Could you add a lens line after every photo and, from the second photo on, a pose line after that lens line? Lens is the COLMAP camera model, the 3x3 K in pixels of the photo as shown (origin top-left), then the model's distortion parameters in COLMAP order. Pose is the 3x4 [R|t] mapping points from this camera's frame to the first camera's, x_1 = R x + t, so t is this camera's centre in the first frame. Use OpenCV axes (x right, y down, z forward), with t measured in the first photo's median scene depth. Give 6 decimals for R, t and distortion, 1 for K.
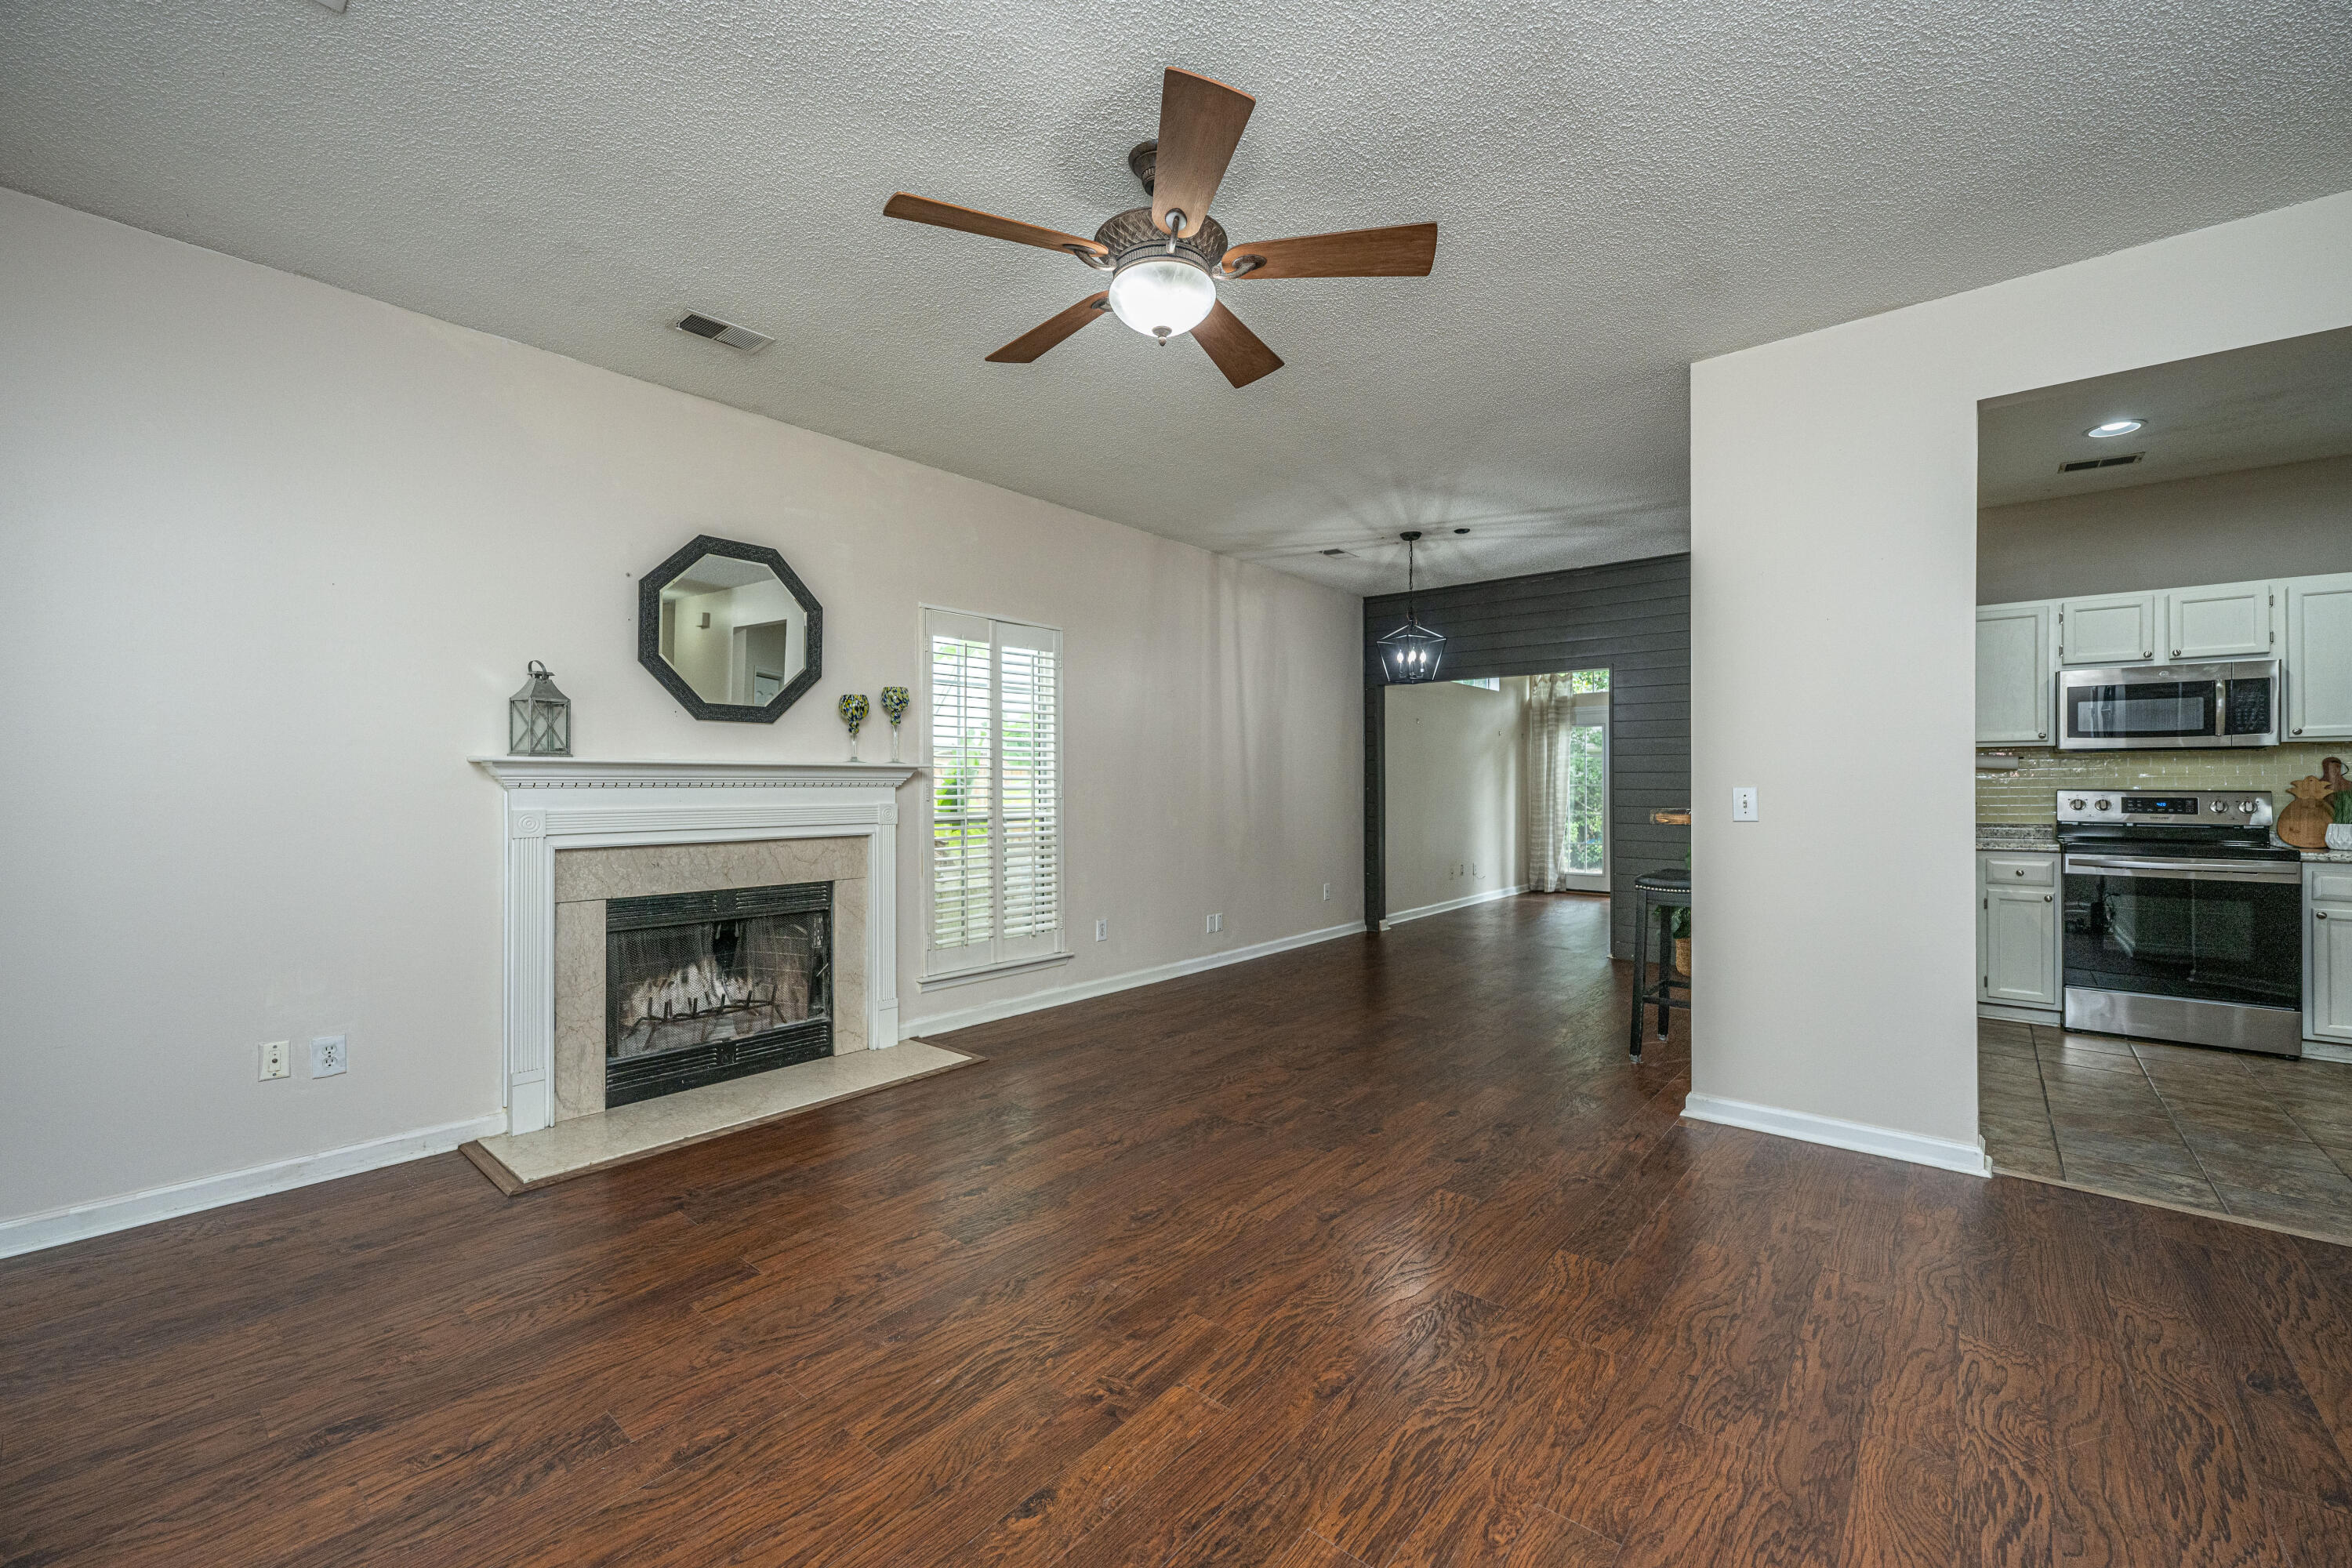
lens RADIAL K [[945.4, 0, 1205.0], [0, 945.4, 784.2], [0, 0, 1]] dist [0.000572, 0.000097]
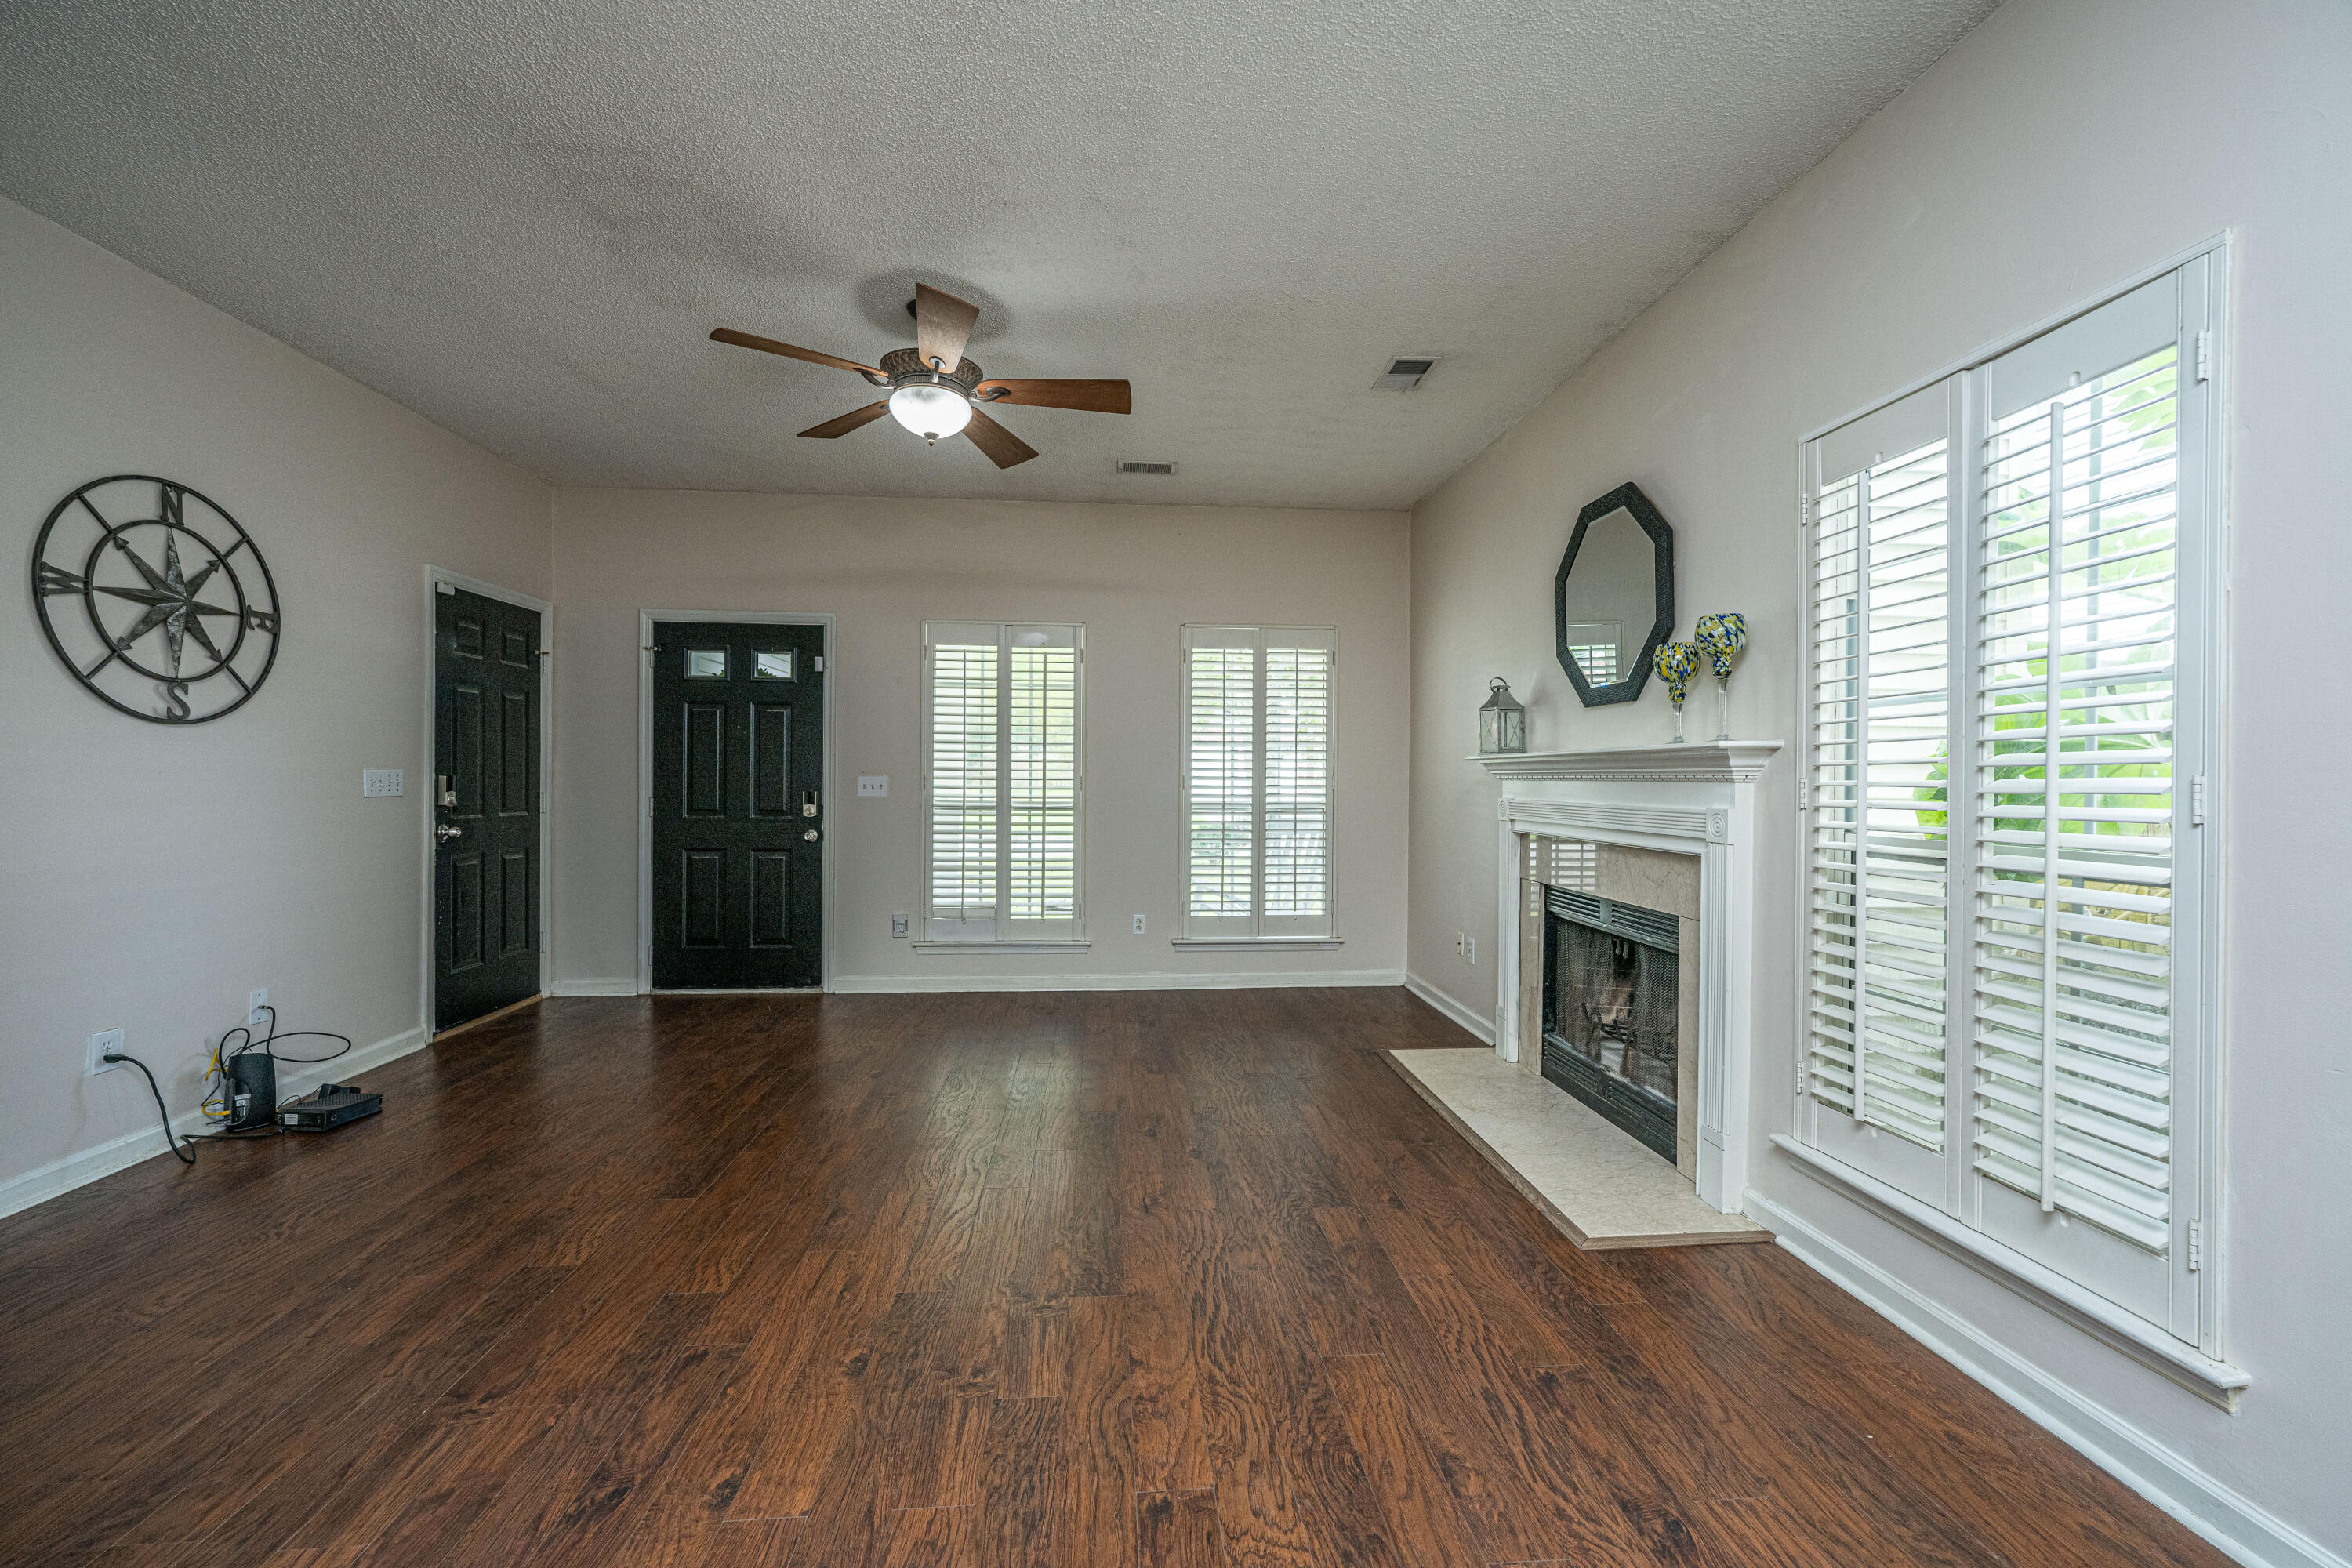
lens RADIAL K [[925.8, 0, 1161.7], [0, 925.8, 782.4], [0, 0, 1]] dist [-0.000755, 0.000030]
pose [[-0.728334, 0.000230, -0.685223, 0.401325], [-0.003916, 0.999982, 0.004498, 0.002387], [0.685211, 0.005959, -0.728320, 1.421946]]
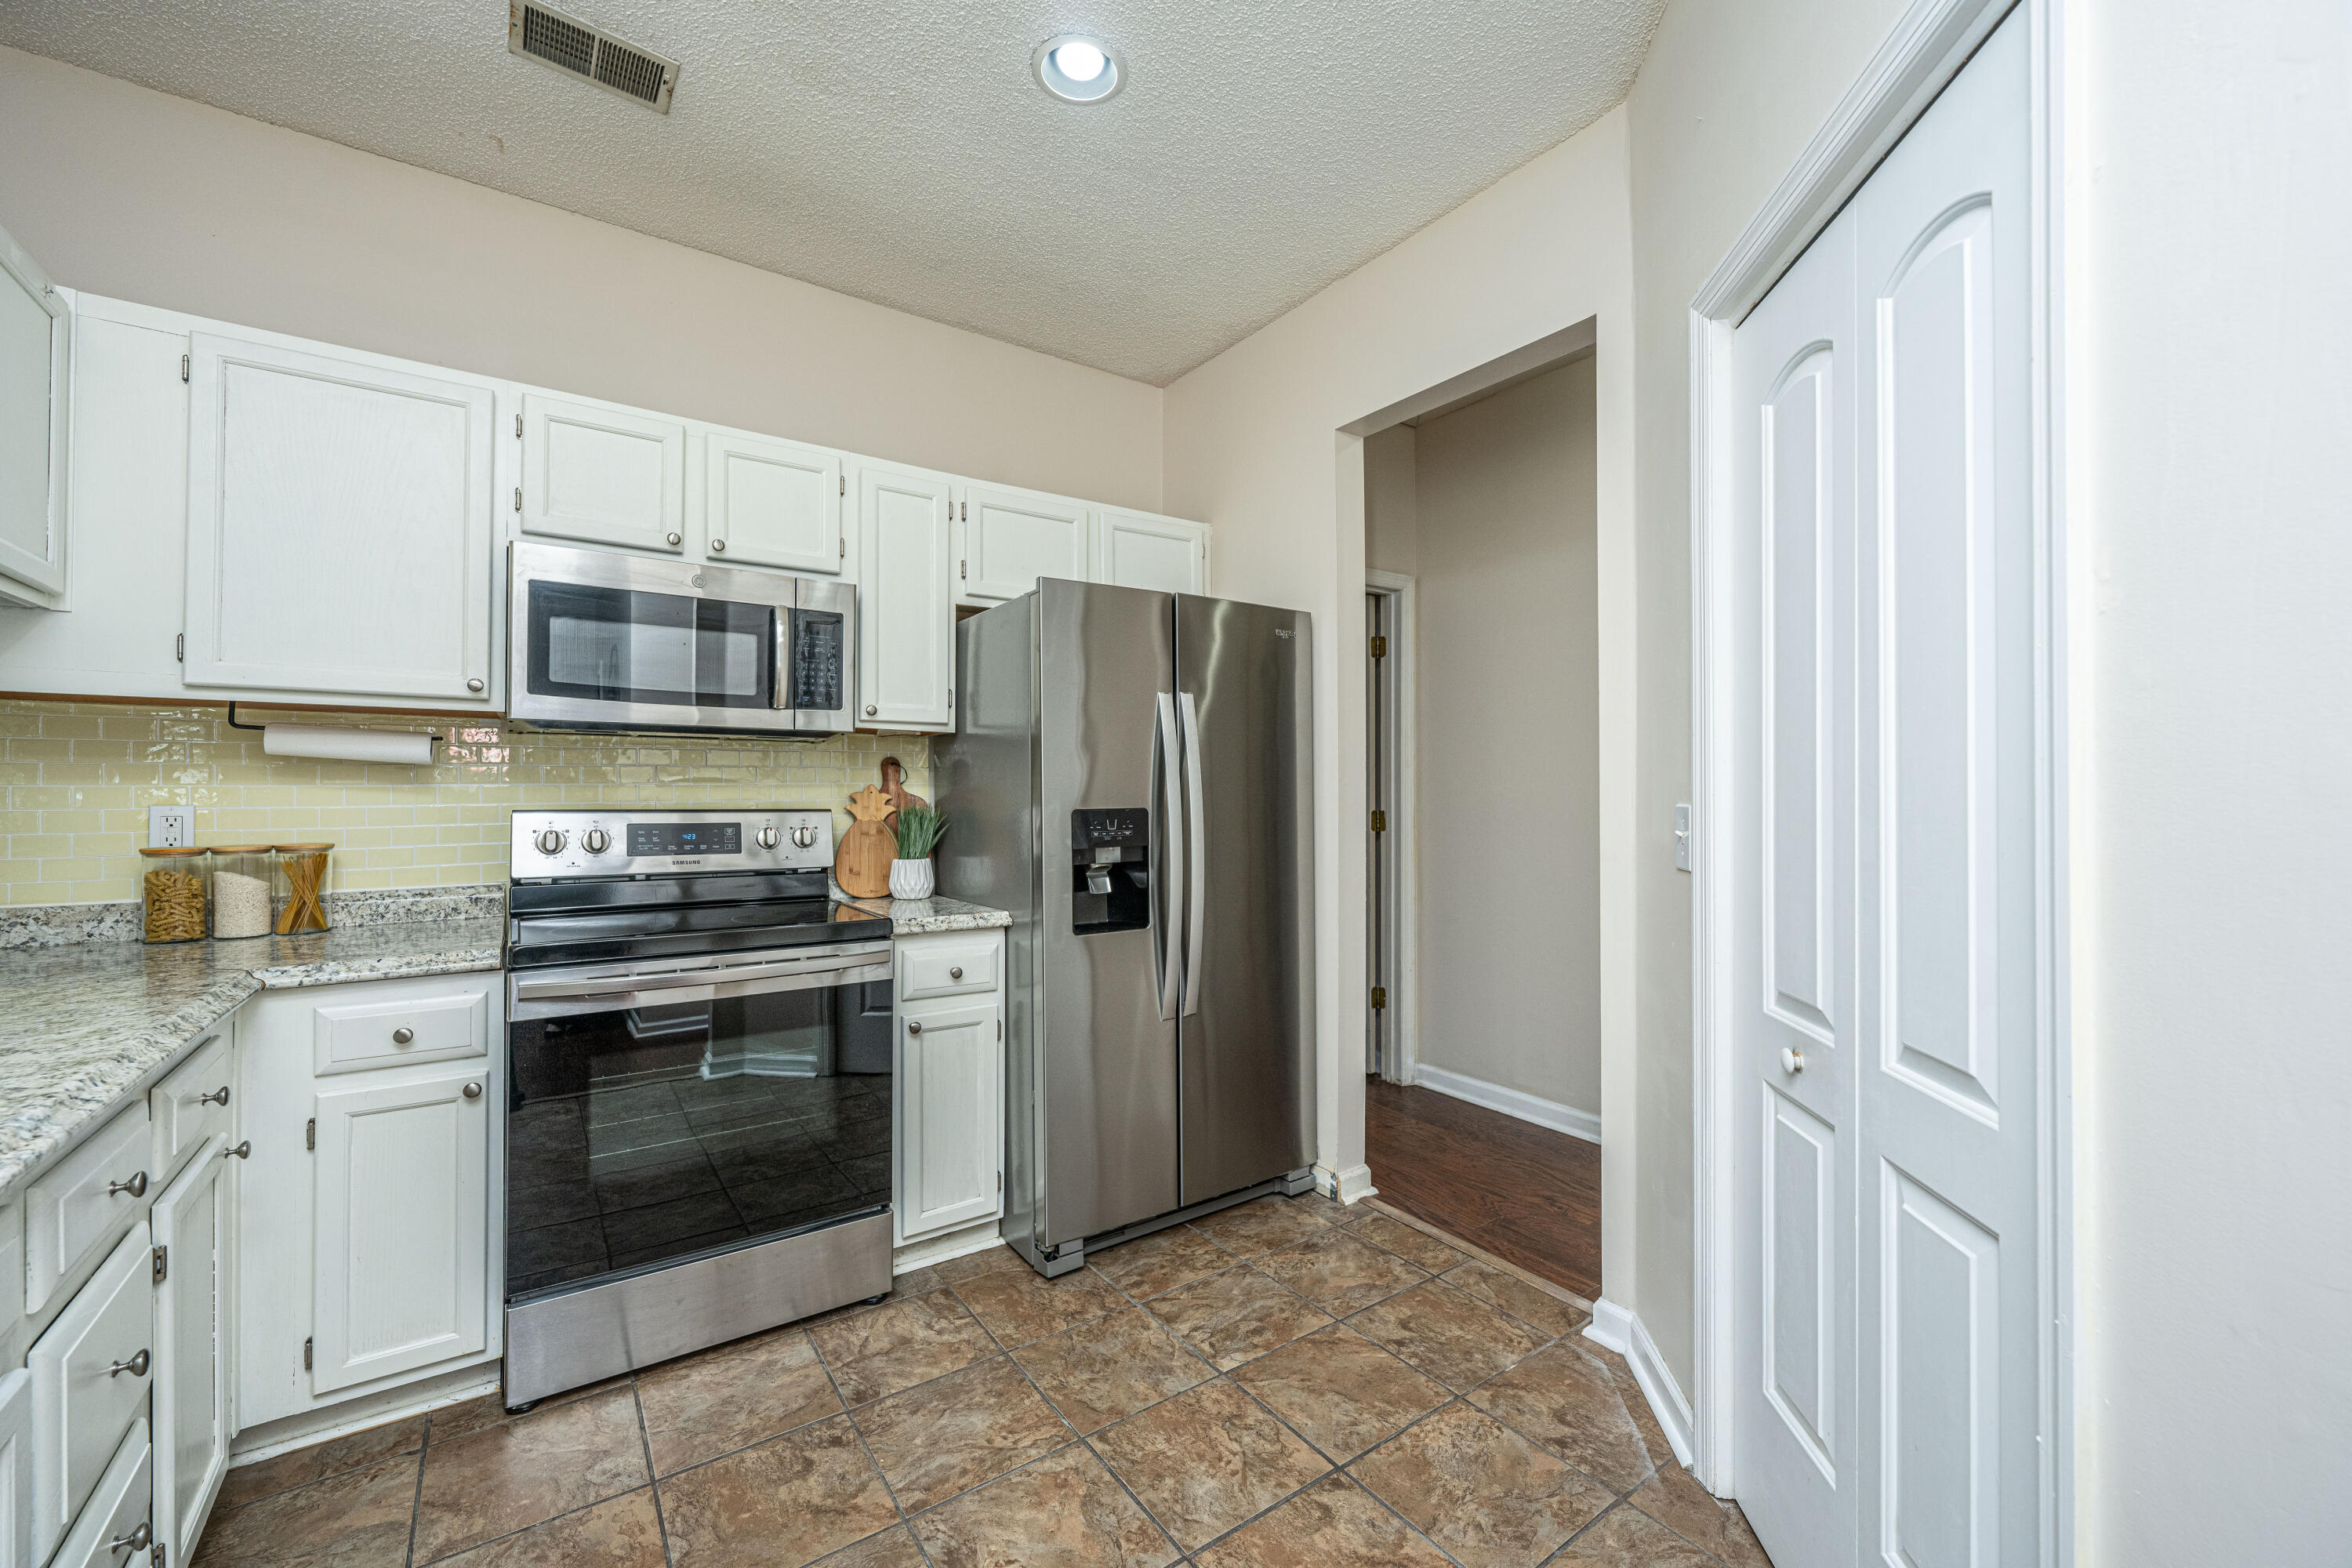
lens RADIAL K [[944.8, 0, 1176.3], [0, 944.8, 778.1], [0, 0, 1]] dist [-0.001380, -0.000003]
pose [[0.267113, 0.015420, 0.963542, 0.767735], [-0.001662, 0.999878, -0.015541, -0.005332], [-0.963664, 0.002550, 0.267106, 0.797710]]
